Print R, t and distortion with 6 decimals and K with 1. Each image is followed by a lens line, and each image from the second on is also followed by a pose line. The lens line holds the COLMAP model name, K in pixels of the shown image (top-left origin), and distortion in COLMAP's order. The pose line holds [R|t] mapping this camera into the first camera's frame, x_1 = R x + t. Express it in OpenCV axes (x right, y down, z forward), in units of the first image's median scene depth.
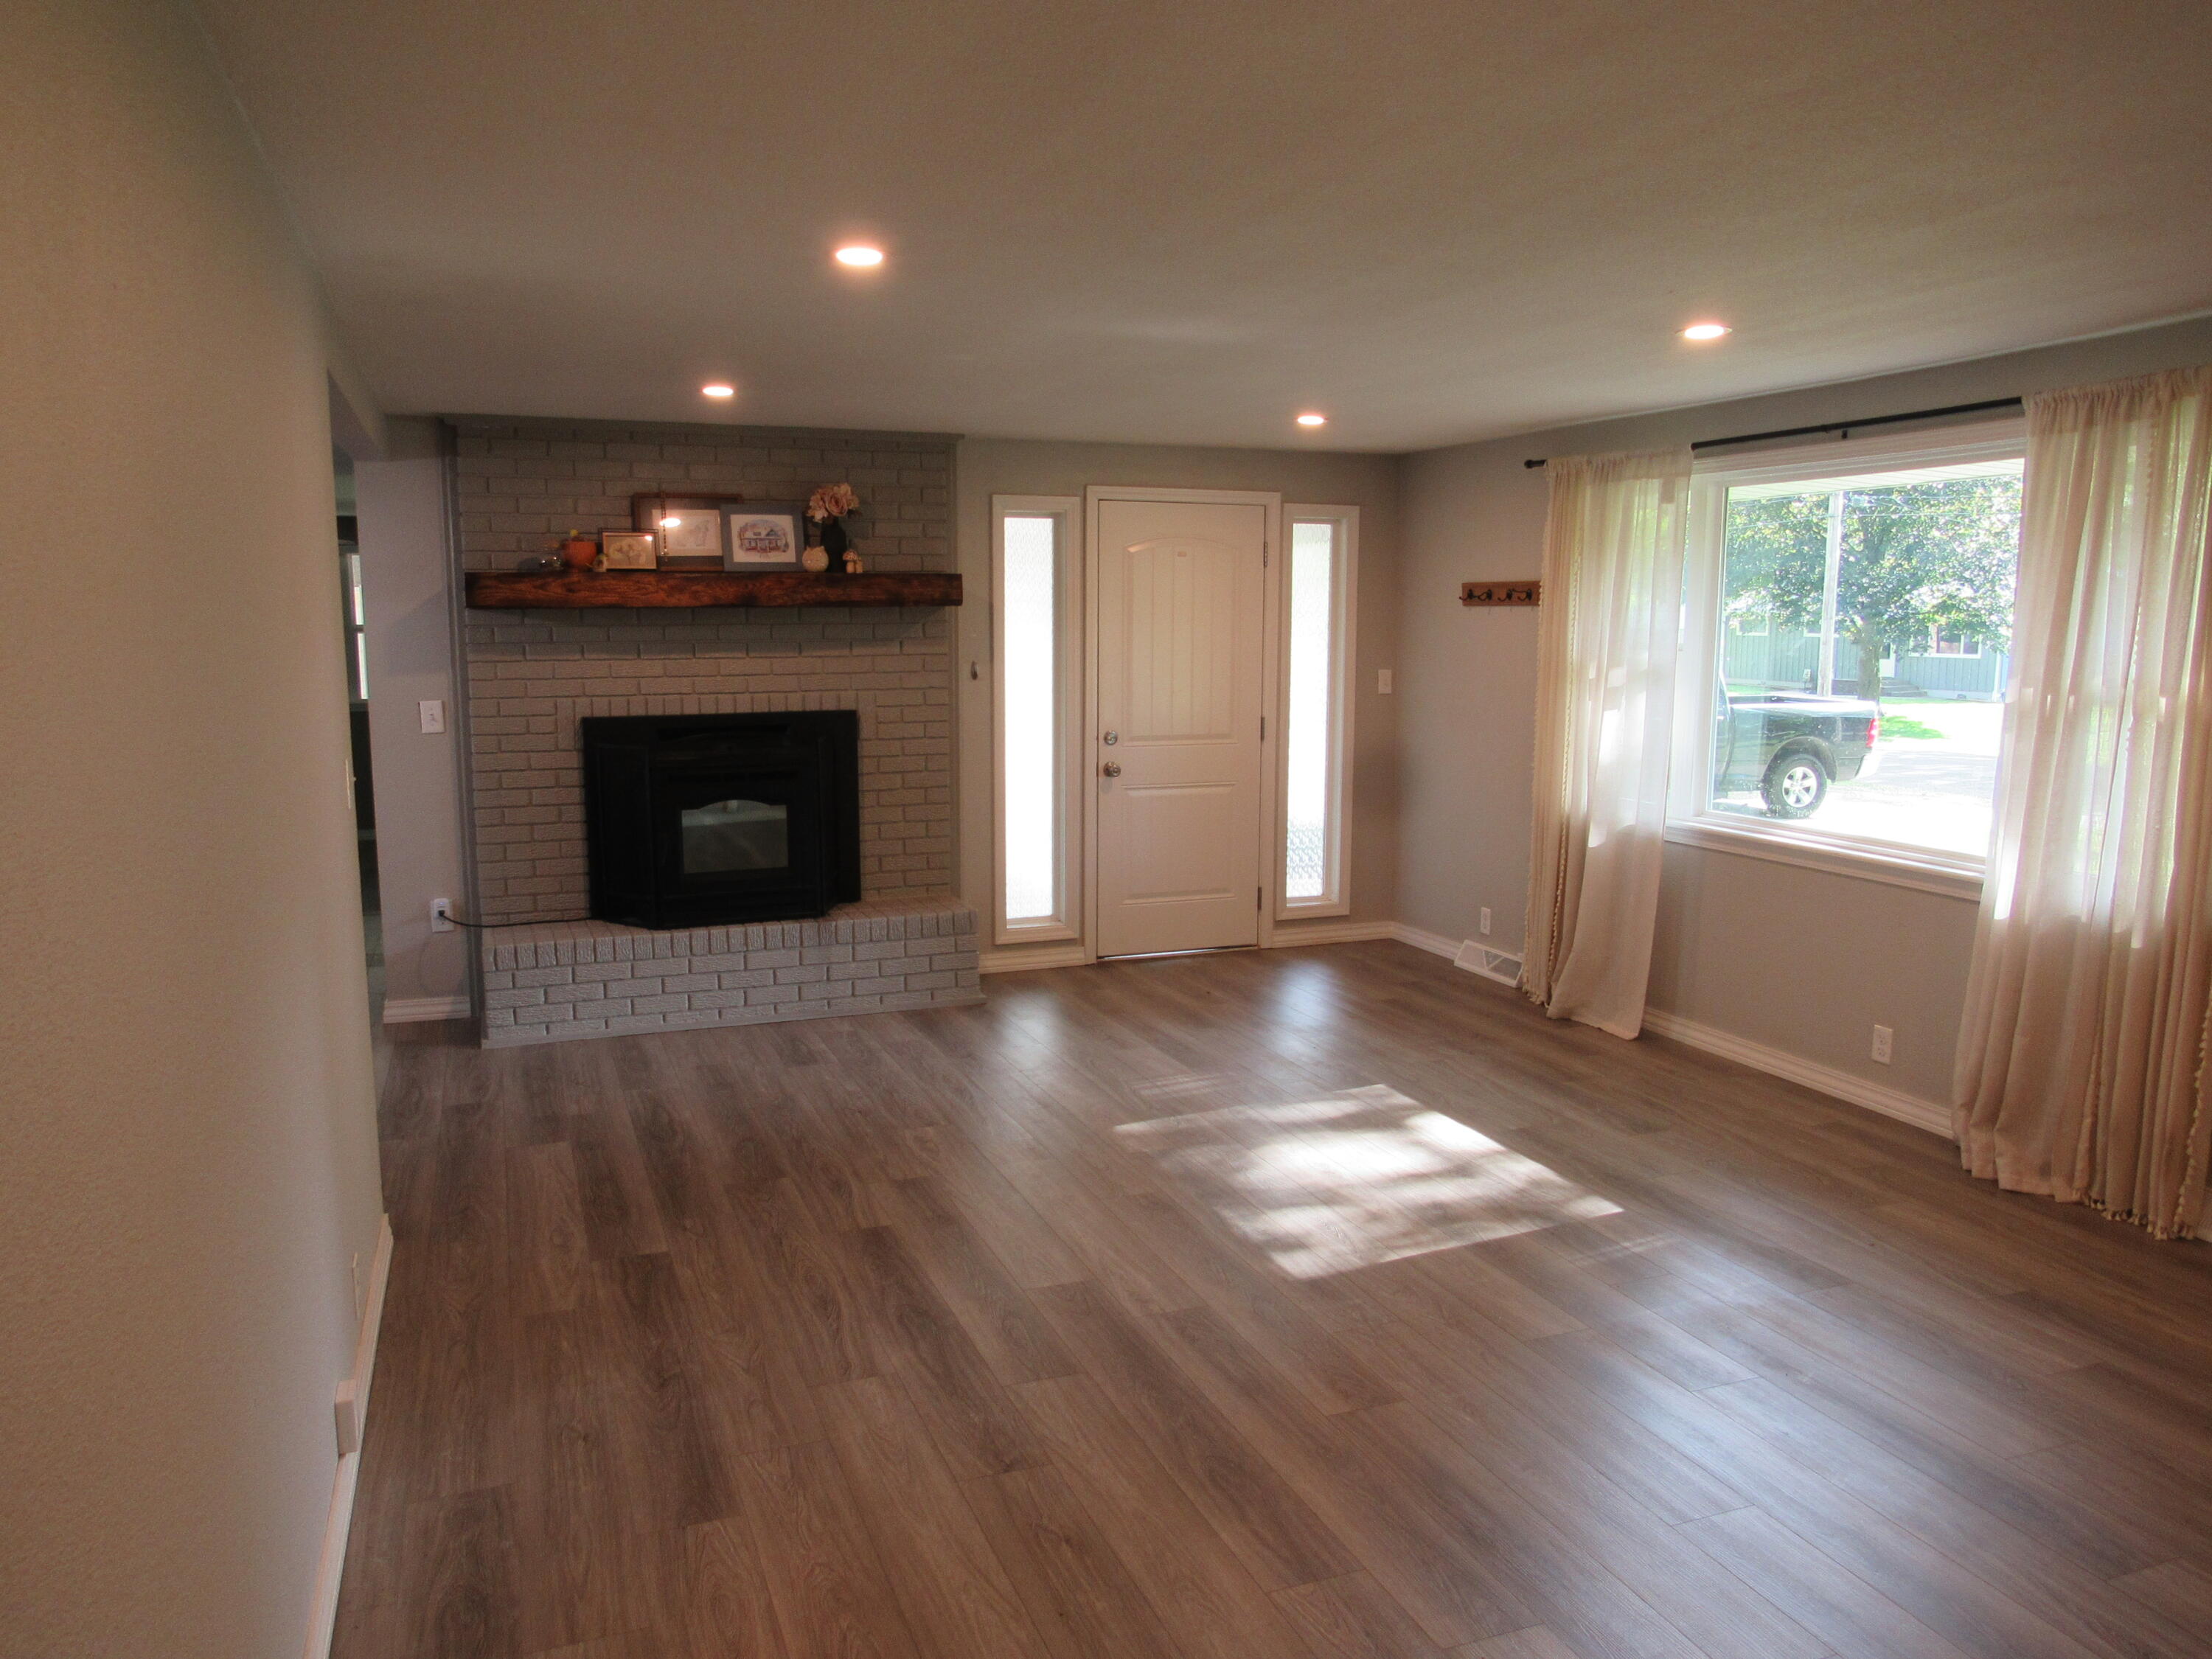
lens RADIAL K [[1562.2, 0, 1138.9], [0, 1562.2, 837.0], [0, 0, 1]] dist [-0.046707, 0.000571]
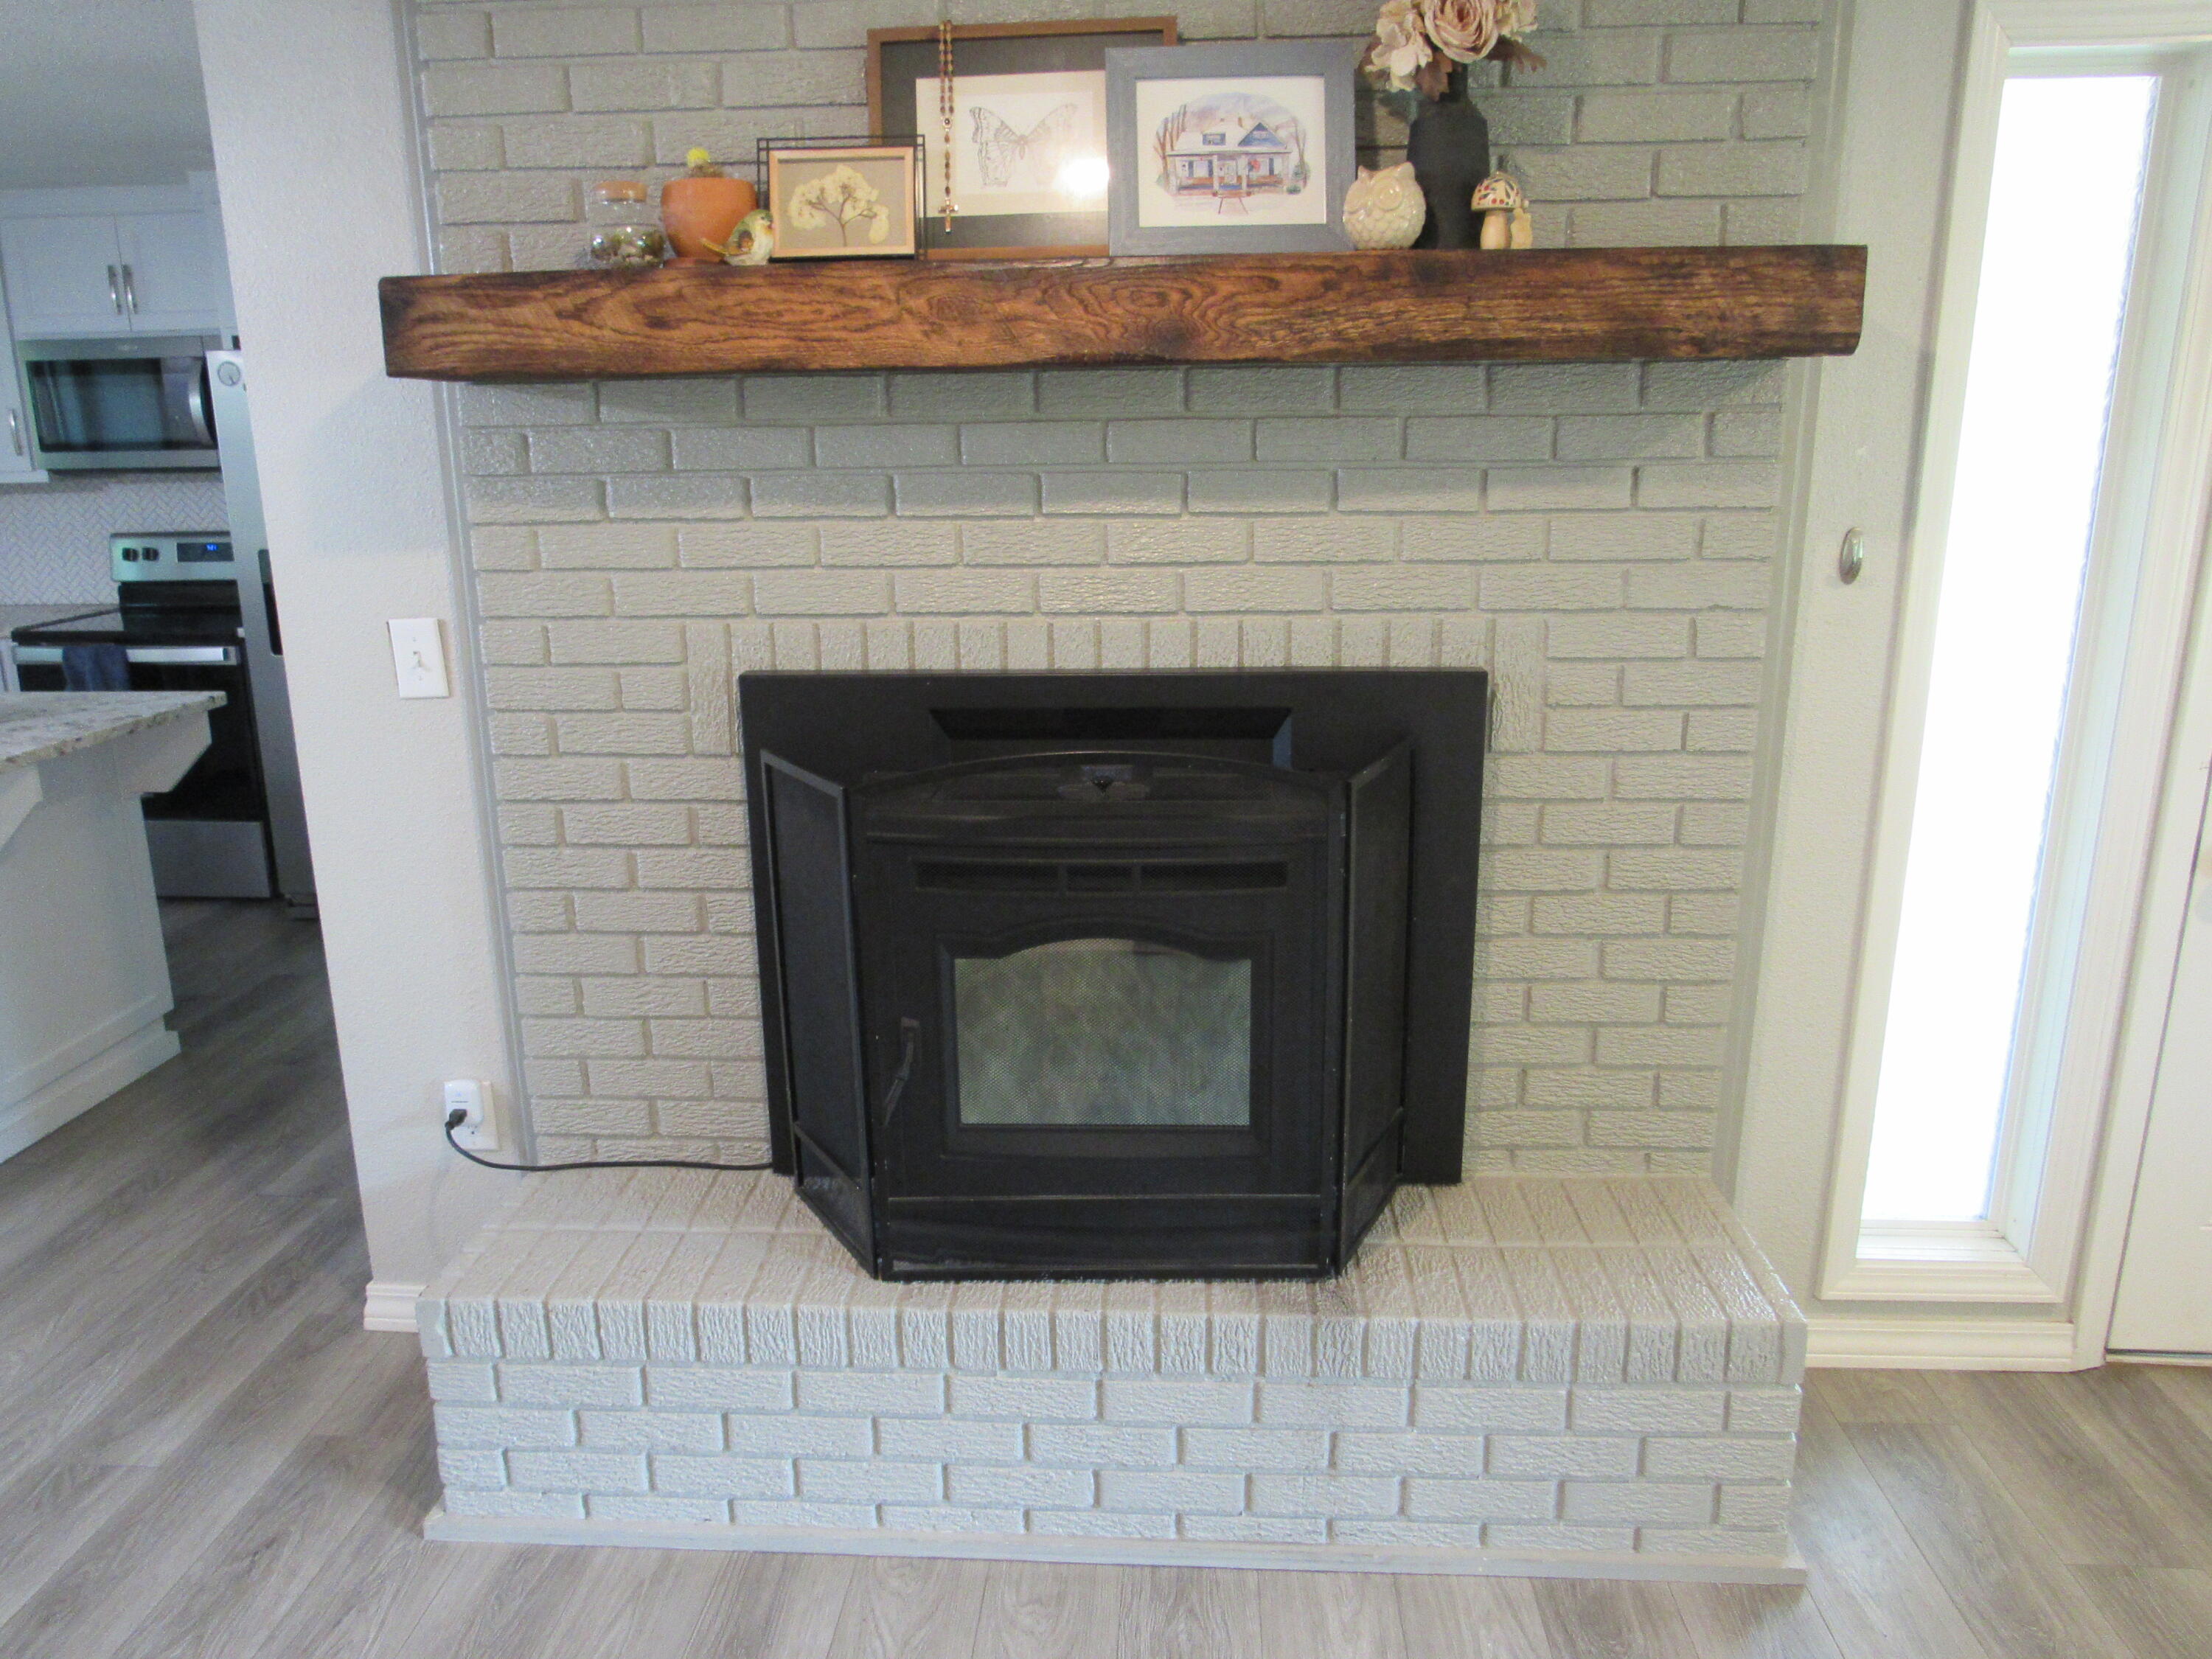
lens RADIAL K [[1602.4, 0, 1102.8], [0, 1602.4, 834.1], [0, 0, 1]] dist [-0.029410, 0.009735]
pose [[0.902285, 0.098596, -0.419716, -0.111148], [-0.049065, 0.990658, 0.127239, -0.091261], [0.428340, -0.094212, 0.898693, 0.676317]]
